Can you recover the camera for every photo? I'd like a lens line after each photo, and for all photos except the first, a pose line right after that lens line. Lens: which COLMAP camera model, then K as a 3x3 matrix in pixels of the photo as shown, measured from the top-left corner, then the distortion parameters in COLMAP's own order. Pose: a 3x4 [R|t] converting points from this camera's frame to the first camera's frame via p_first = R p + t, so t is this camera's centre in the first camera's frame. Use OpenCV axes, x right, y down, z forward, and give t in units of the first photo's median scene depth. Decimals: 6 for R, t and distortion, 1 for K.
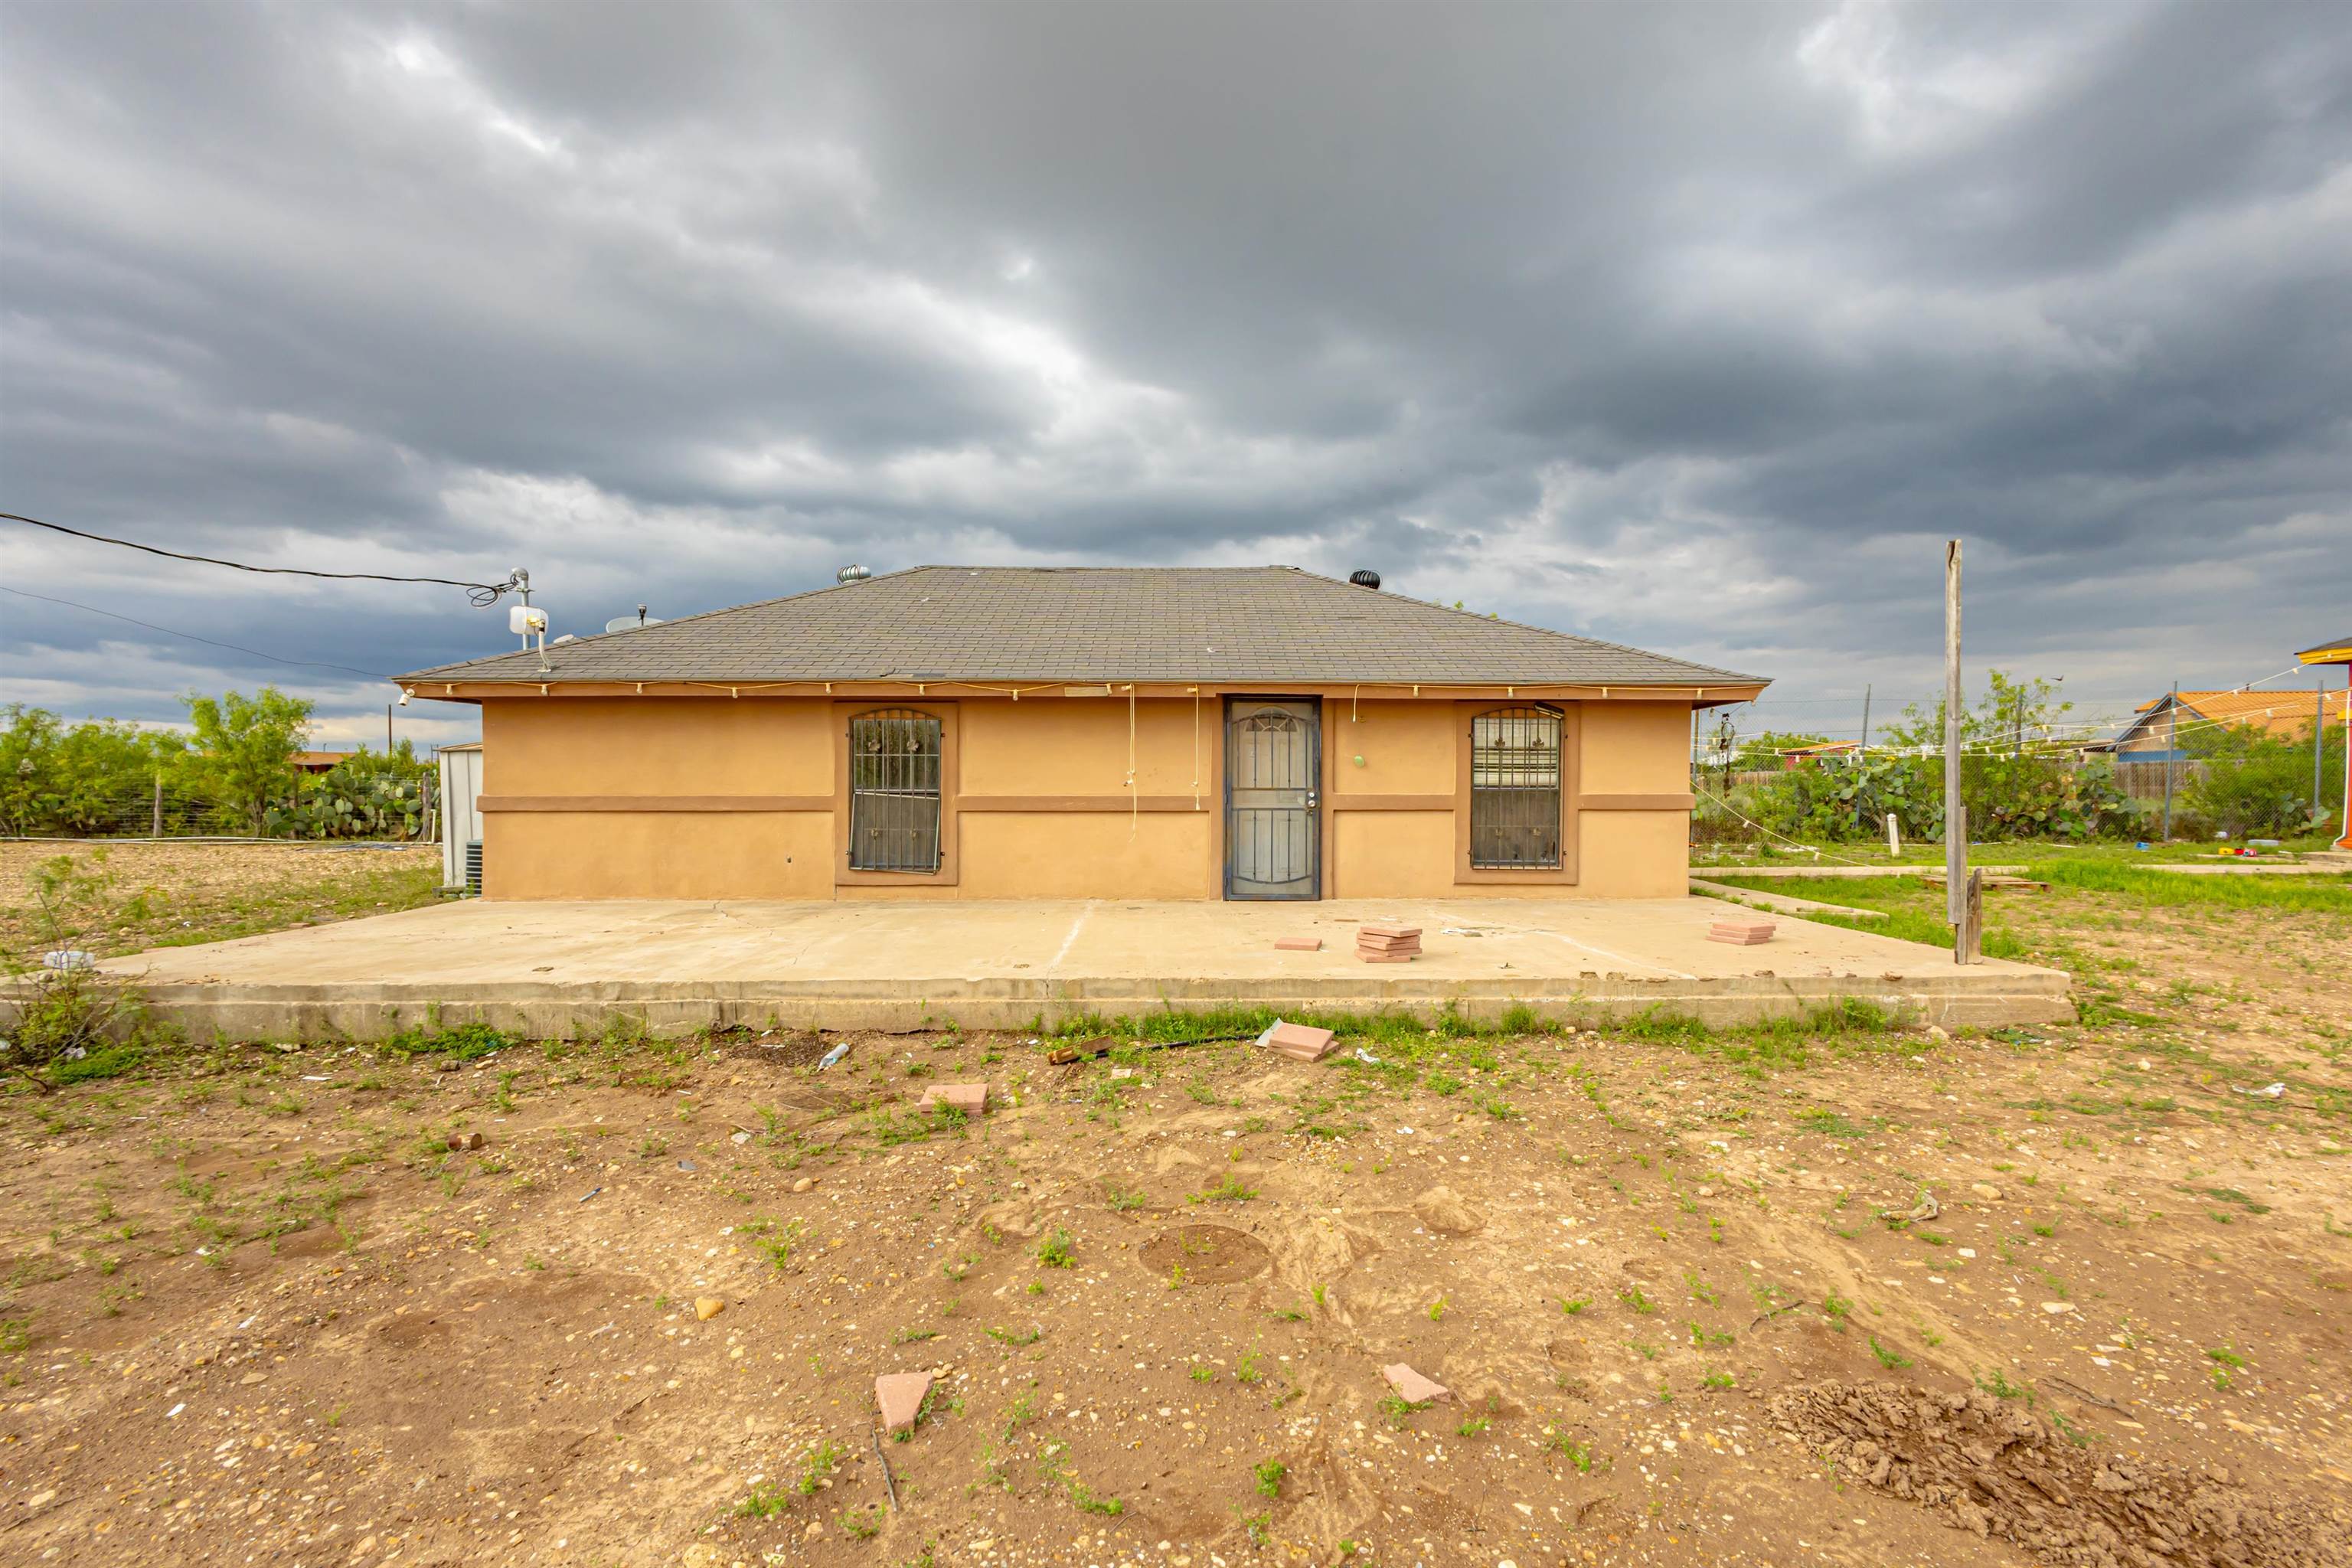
lens RADIAL K [[1080.5, 0, 1187.7], [0, 1080.5, 784.6], [0, 0, 1]] dist [0.012448, -0.001199]
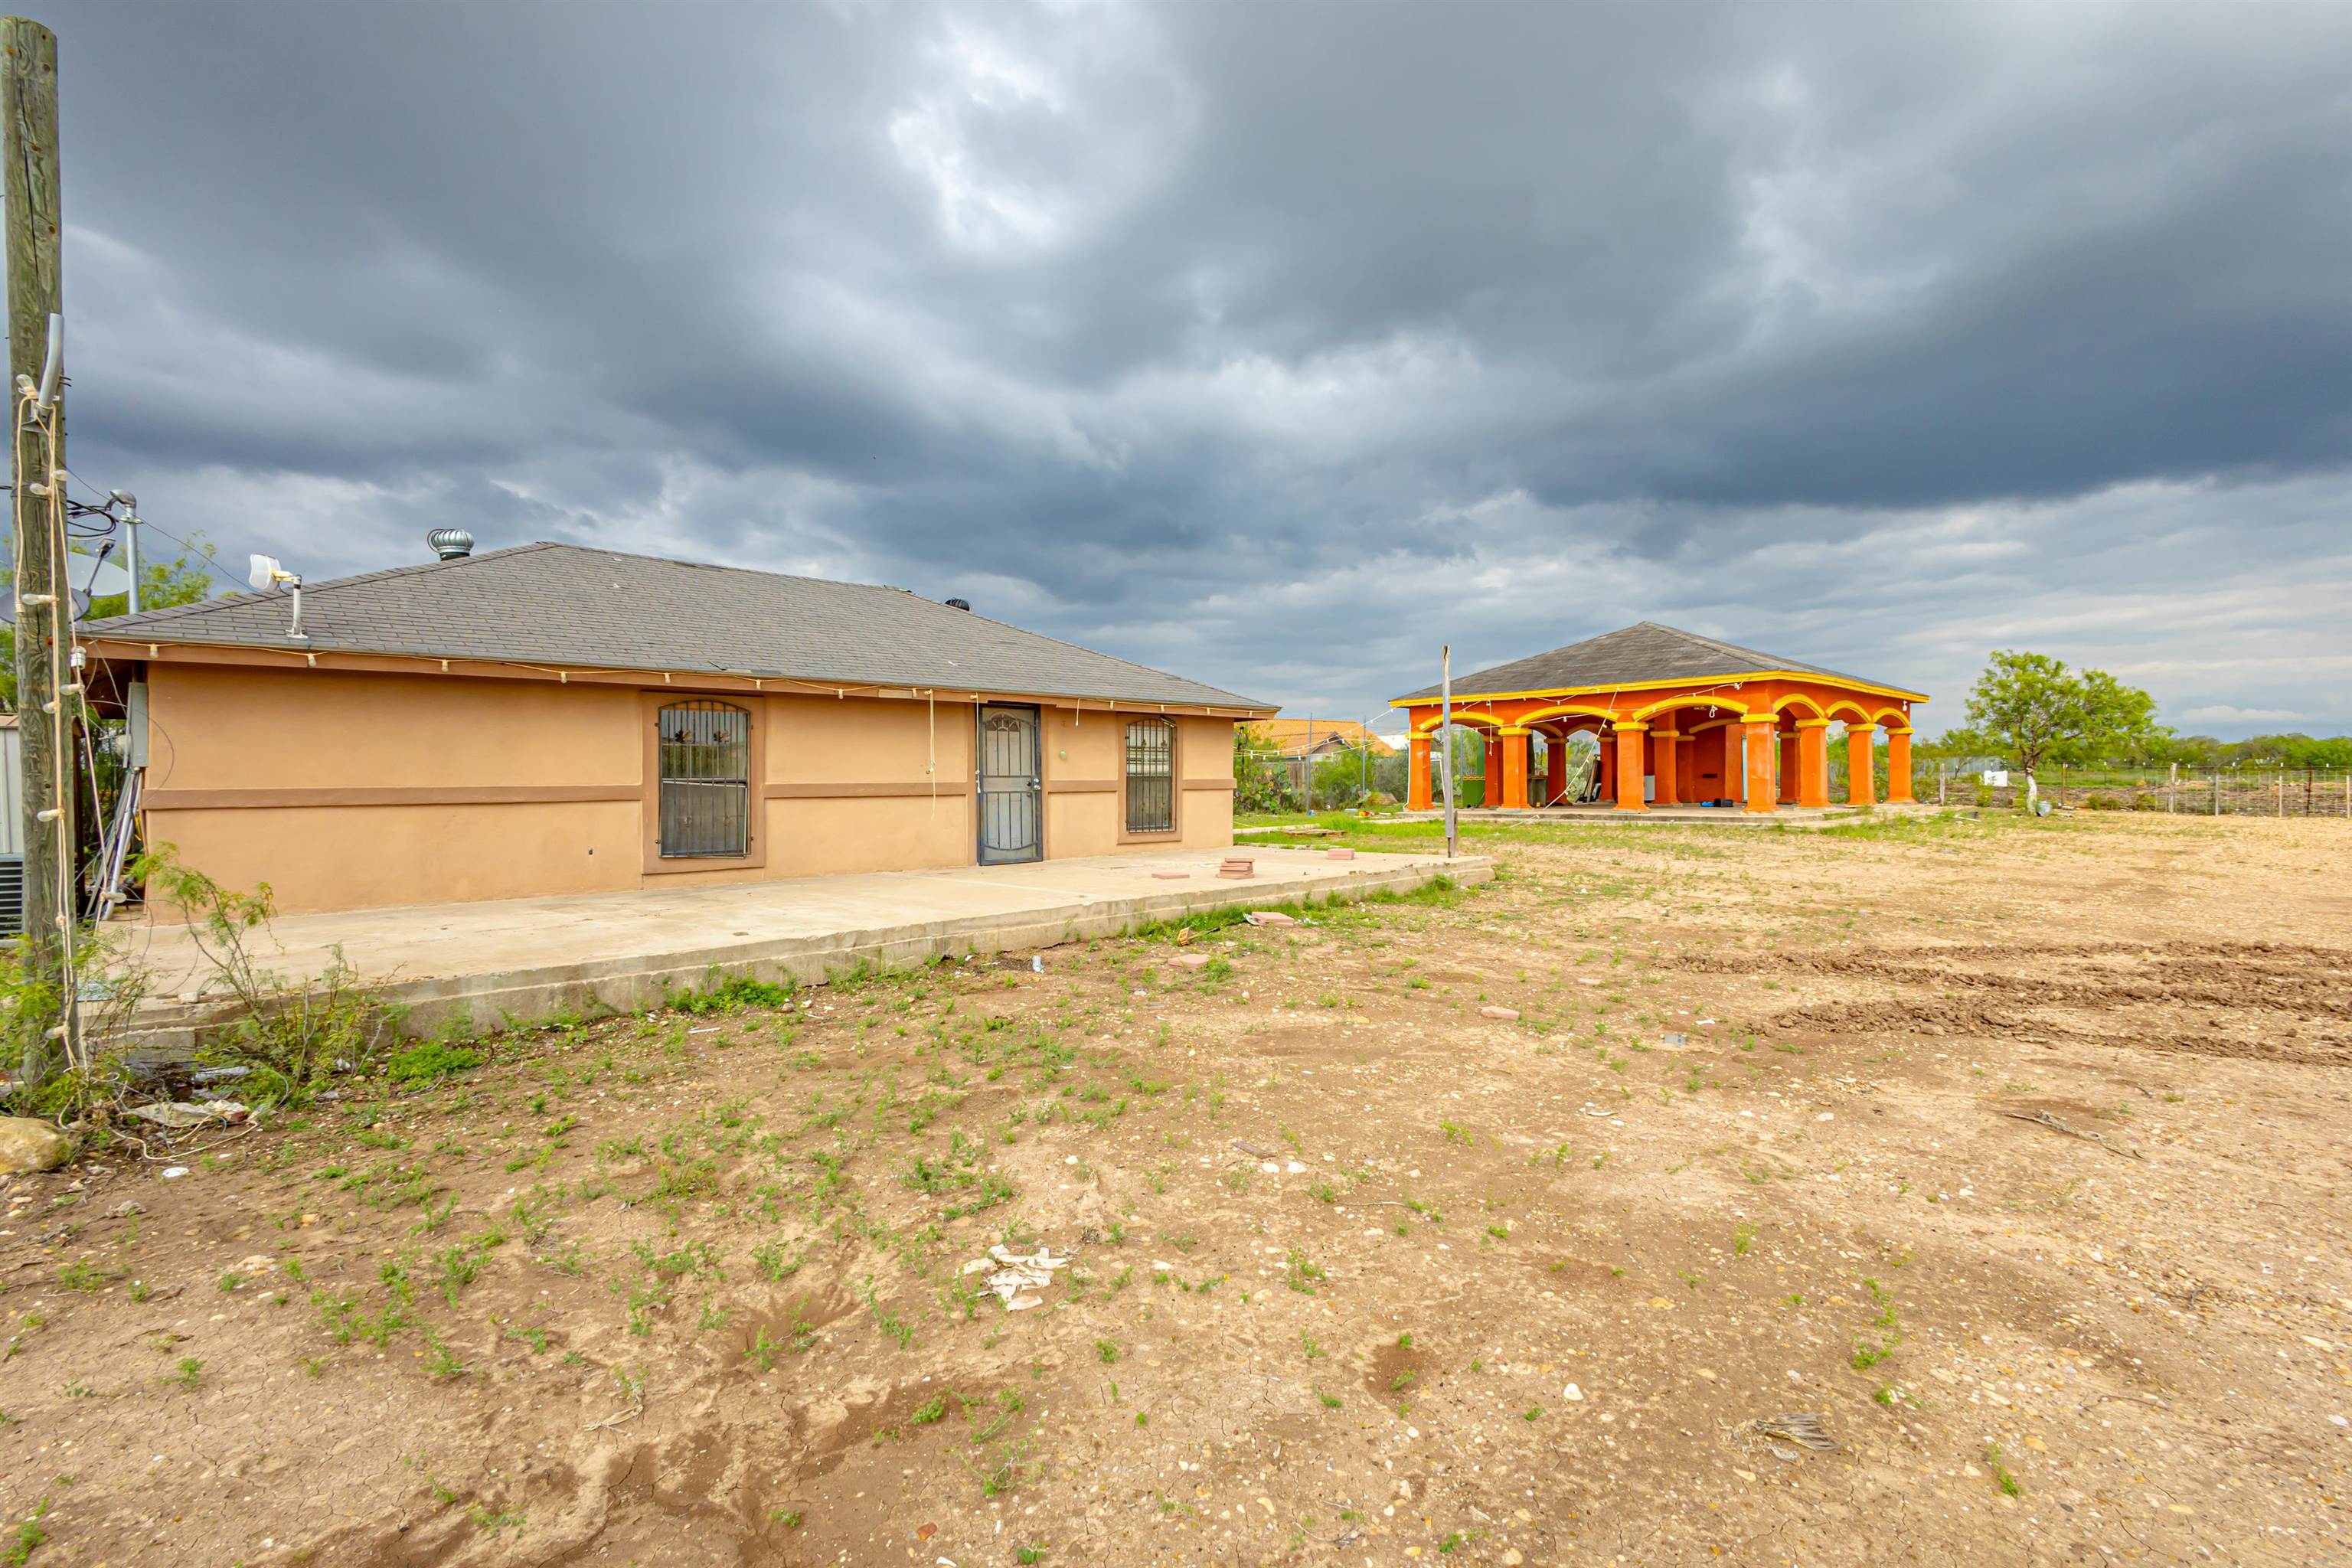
lens RADIAL K [[1098.0, 0, 1170.2], [0, 1098.0, 777.3], [0, 0, 1]] dist [0.006924, -0.000490]
pose [[0.722458, -0.004184, 0.691402, -0.679724], [0.011376, 0.999918, -0.005836, 0.014823], [-0.691321, 0.012082, 0.722447, -0.069477]]
